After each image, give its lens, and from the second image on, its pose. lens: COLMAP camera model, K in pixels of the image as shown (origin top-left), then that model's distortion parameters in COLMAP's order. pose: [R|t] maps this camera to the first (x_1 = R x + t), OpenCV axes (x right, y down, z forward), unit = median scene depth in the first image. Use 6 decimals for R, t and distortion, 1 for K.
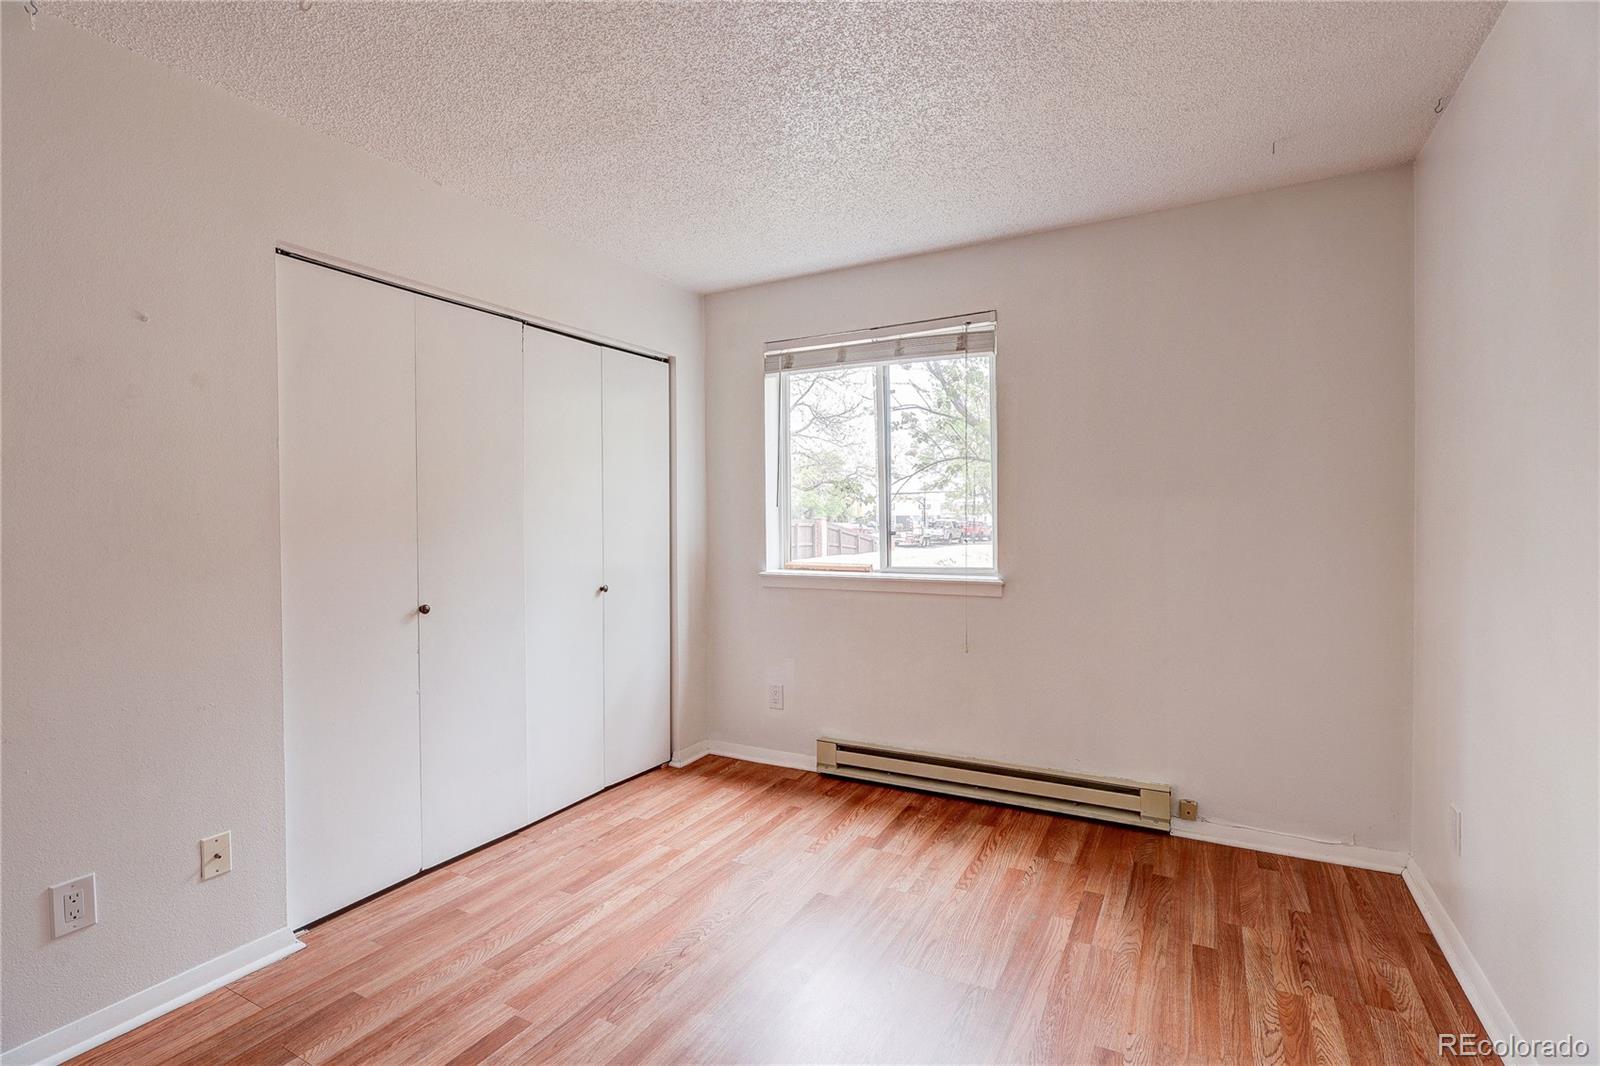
lens RADIAL K [[756.6, 0, 796.7], [0, 756.6, 536.4], [0, 0, 1]] dist [-0.004094, 0.000831]
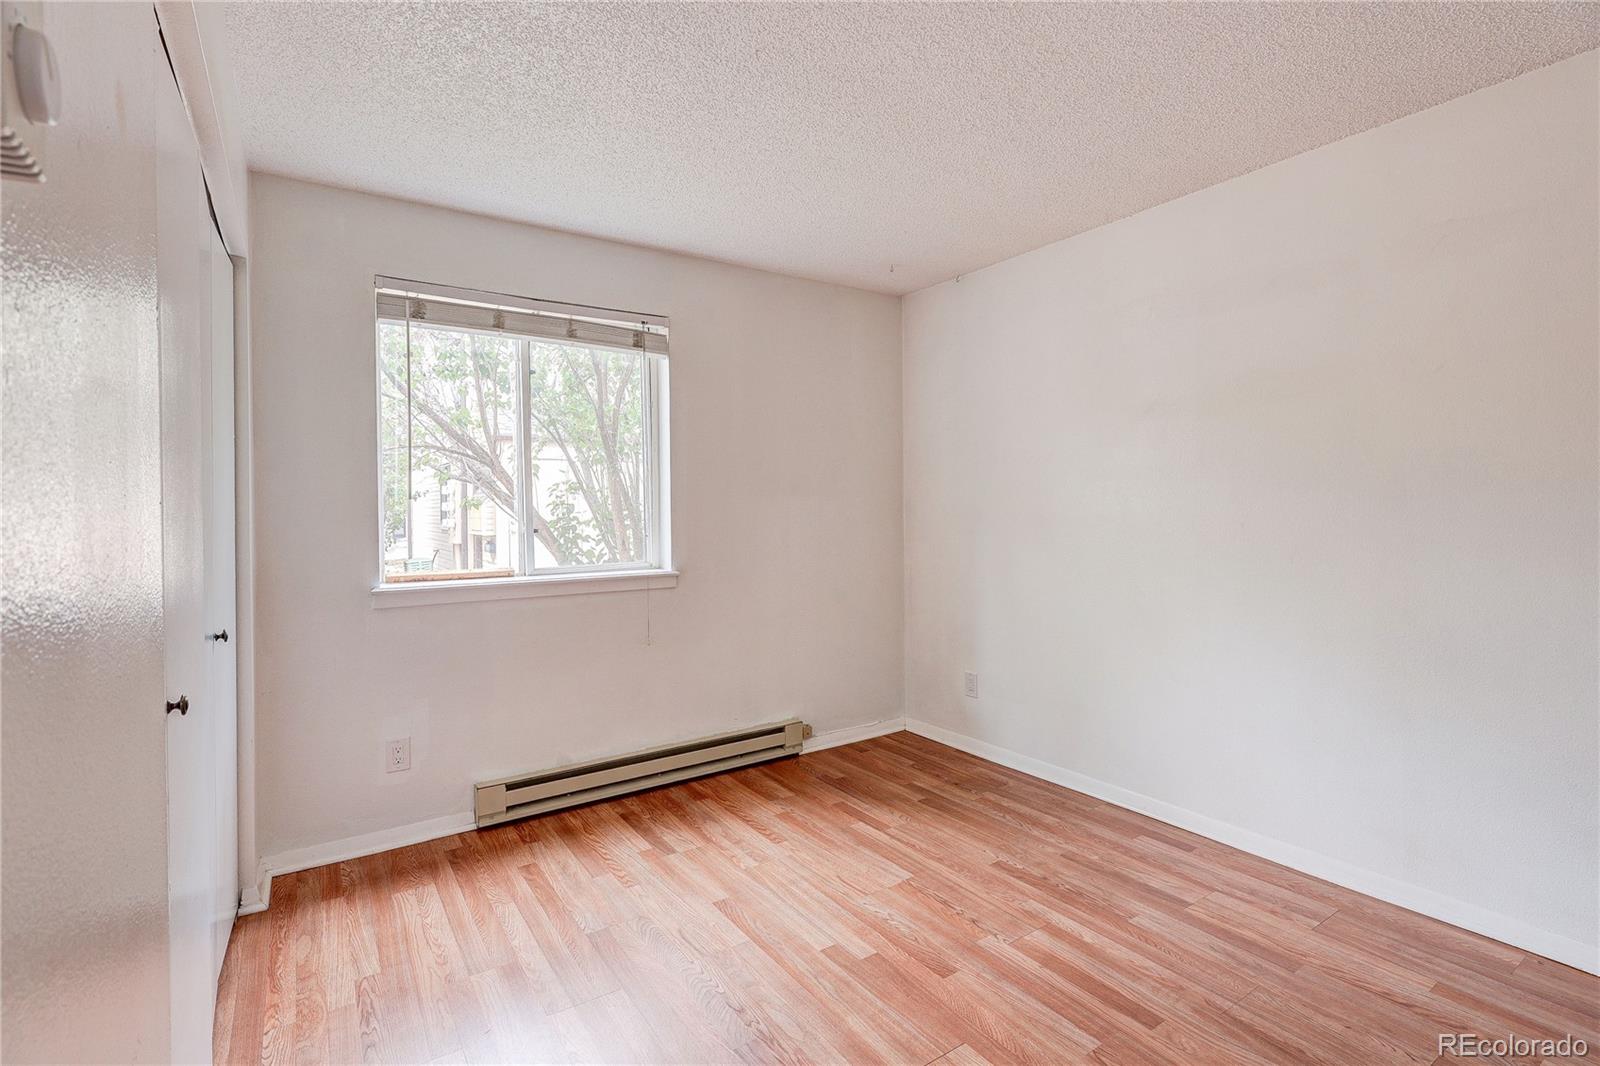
lens RADIAL K [[756.6, 0, 816.7], [0, 756.6, 526.4], [0, 0, 1]] dist [-0.004094, 0.000831]
pose [[0.442242, -0.018092, 0.896713, -0.617269], [0.028057, 0.999586, 0.006330, -0.006862], [-0.896457, 0.022359, 0.442567, 0.361310]]
